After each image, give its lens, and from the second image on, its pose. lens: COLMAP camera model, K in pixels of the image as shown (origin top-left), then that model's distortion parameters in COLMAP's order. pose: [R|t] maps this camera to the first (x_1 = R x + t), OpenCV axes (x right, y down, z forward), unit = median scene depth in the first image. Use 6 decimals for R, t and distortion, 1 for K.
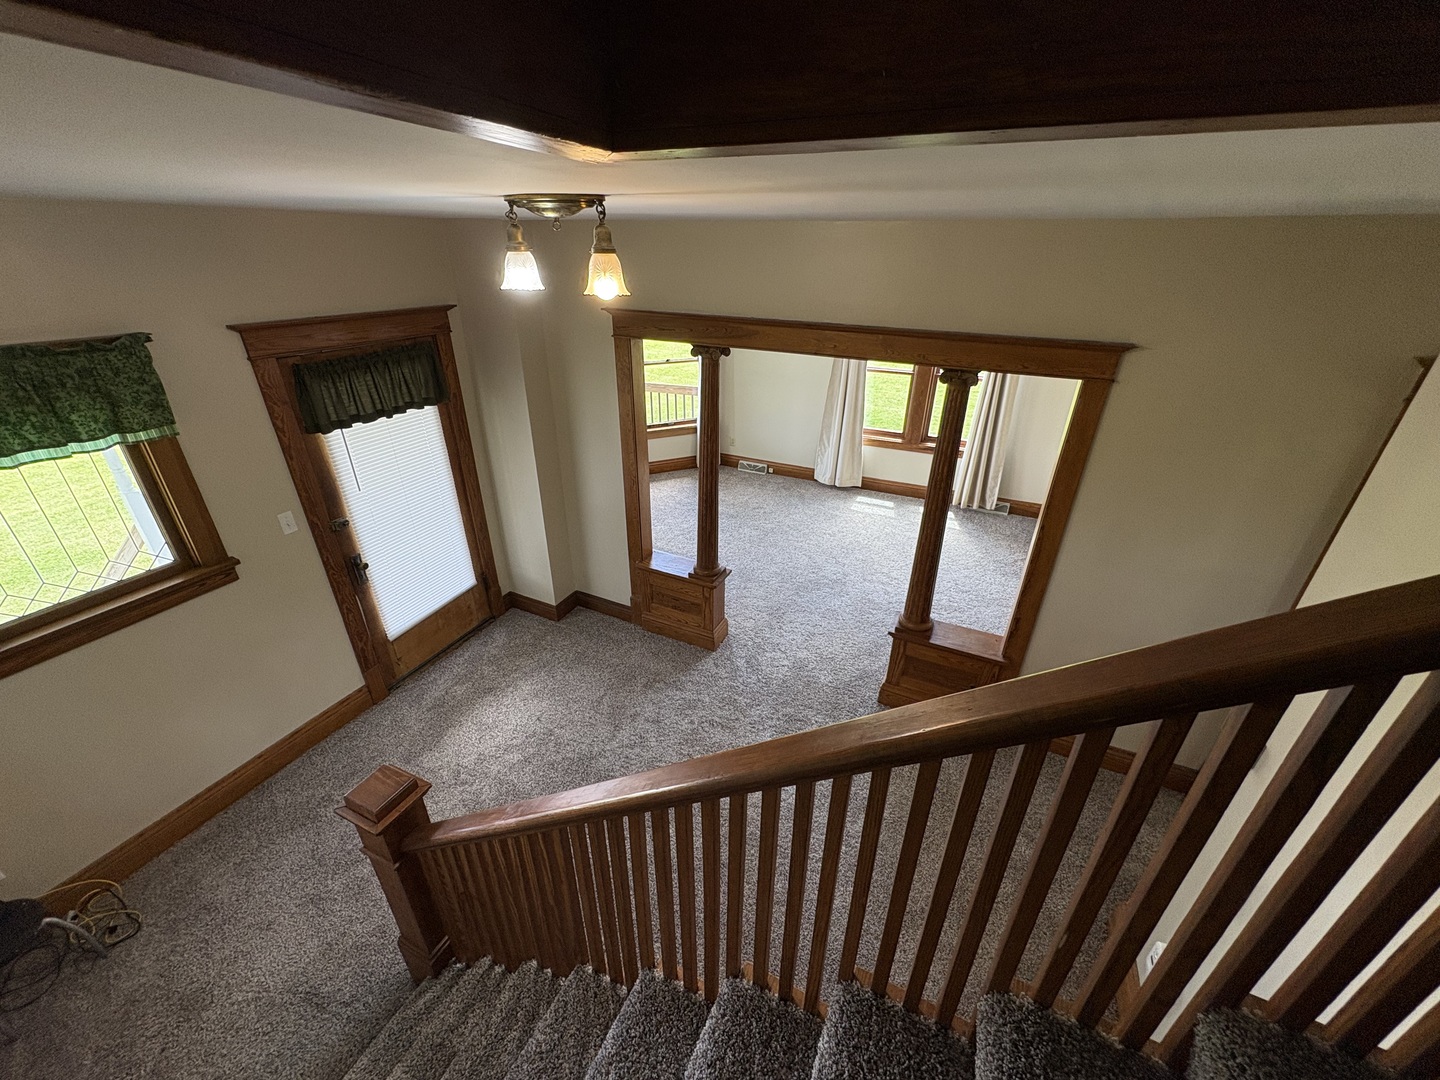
lens RADIAL K [[572.3, 0, 718.6], [0, 572.3, 540.1], [0, 0, 1]] dist [0.000525, 0.000019]
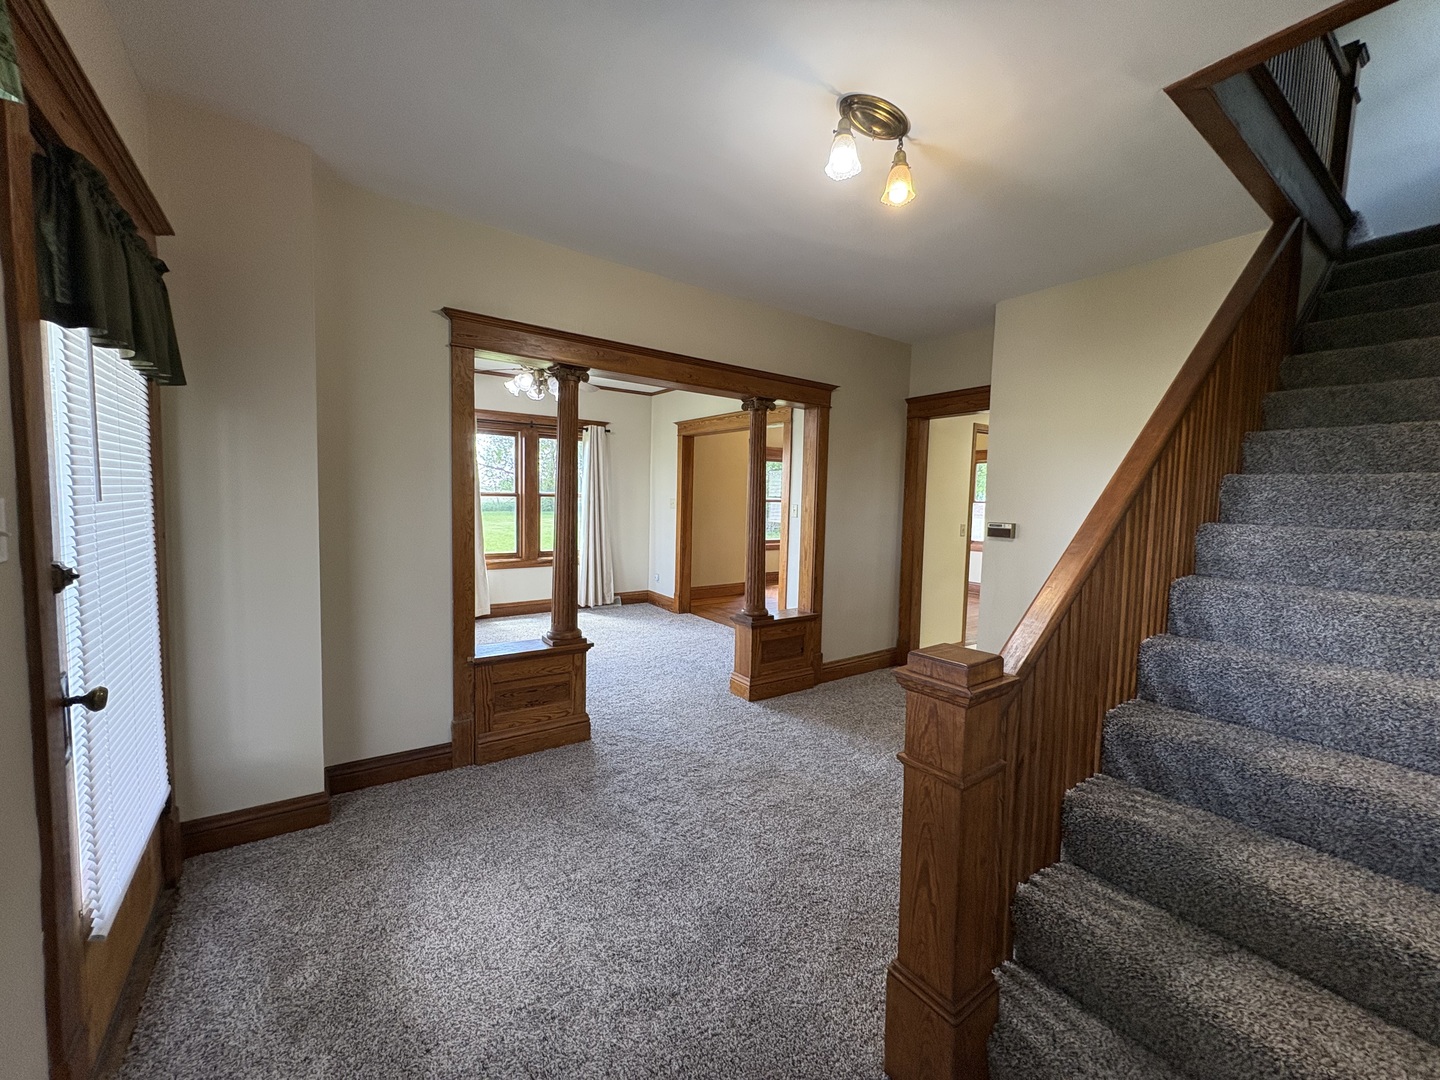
lens RADIAL K [[572.3, 0, 718.6], [0, 572.3, 540.1], [0, 0, 1]] dist [0.000525, 0.000019]
pose [[0.486325, -0.057273, 0.871899, -0.892385], [0.384094, 0.910285, -0.154444, 0.198781], [-0.784831, 0.410001, 0.464693, 0.559342]]
